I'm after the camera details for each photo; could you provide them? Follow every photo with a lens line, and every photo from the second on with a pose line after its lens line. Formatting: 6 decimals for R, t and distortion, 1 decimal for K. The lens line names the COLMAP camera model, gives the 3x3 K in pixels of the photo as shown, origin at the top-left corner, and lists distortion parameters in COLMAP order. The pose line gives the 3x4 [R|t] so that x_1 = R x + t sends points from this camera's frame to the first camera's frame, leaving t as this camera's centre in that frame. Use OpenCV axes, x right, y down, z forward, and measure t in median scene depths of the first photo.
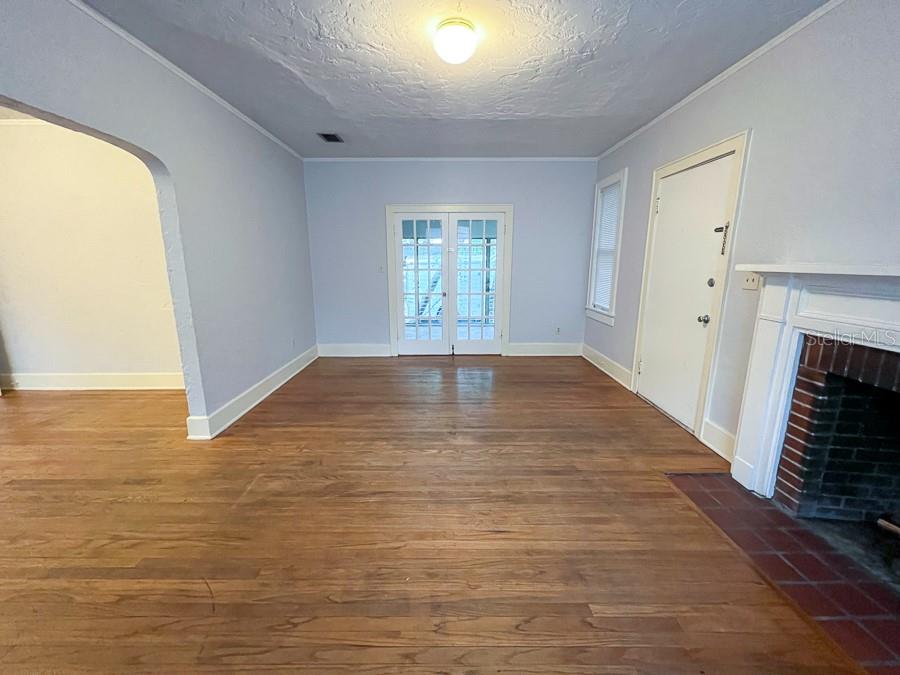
lens RADIAL K [[369.9, 0, 445.5], [0, 369.9, 337.3], [0, 0, 1]] dist [-0.000473, 0.000042]
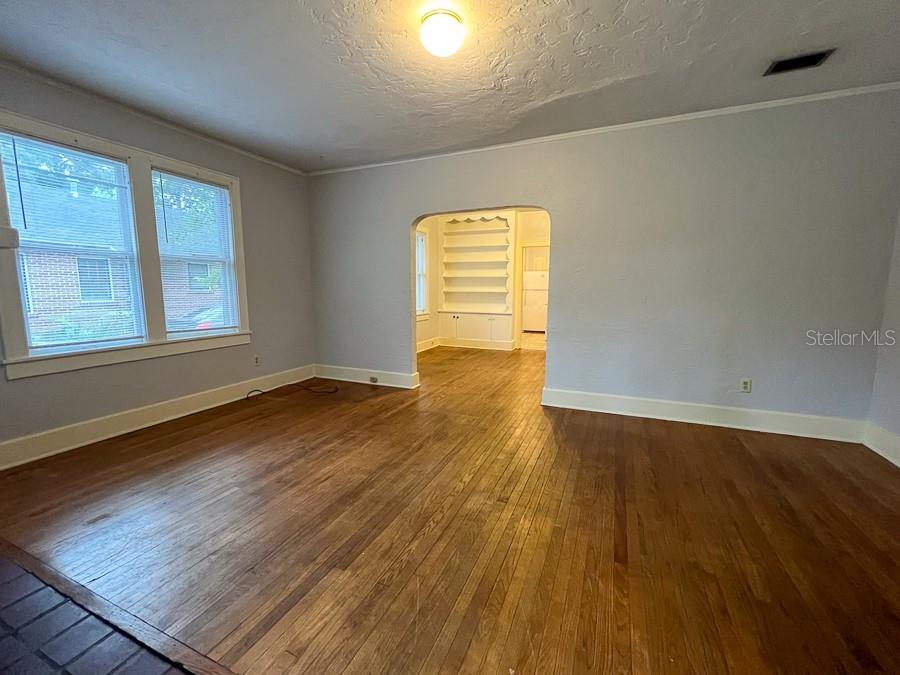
lens RADIAL K [[369.9, 0, 445.5], [0, 369.9, 337.3], [0, 0, 1]] dist [-0.000473, 0.000042]
pose [[-0.406325, 0.118400, -0.906025, 0.916939], [-0.183510, 0.960792, 0.207855, -0.234388], [0.895111, 0.250721, -0.368666, 1.464437]]
